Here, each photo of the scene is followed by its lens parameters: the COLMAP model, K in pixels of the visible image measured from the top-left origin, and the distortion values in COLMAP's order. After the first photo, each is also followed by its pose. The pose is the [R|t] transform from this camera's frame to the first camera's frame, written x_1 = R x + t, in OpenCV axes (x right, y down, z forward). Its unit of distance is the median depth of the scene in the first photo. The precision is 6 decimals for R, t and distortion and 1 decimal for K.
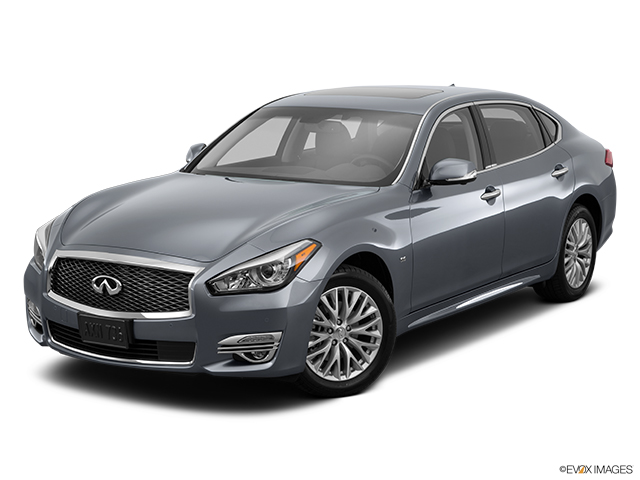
lens RADIAL K [[1237.7, 0, 316.0], [0, 1237.7, 245.8], [0, 0, 1]] dist [0.243241, 0.000000]
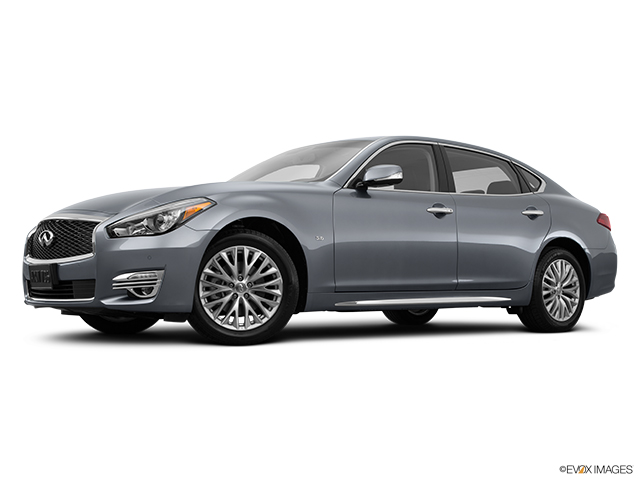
lens RADIAL K [[858.9, 0, 325.9], [0, 858.9, 243.3], [0, 0, 1]] dist [0.110355, 0.000000]
pose [[0.959975, -0.011135, -0.279865, 0.316369], [-0.047117, 0.978550, -0.200551, 0.185378], [0.276095, 0.205710, 0.938858, 0.275144]]
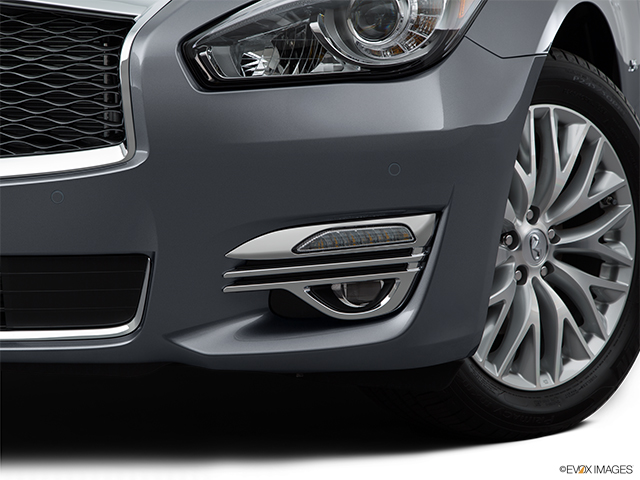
lens RADIAL K [[1503.5, 0, 320.7], [0, 1503.5, 238.1], [0, 0, 1]] dist [0.363719, 0.000000]
pose [[0.980671, -0.018865, 0.194751, -0.118423], [0.028215, 0.998573, -0.045350, 0.085501], [-0.193618, 0.049968, 0.979804, 0.609814]]
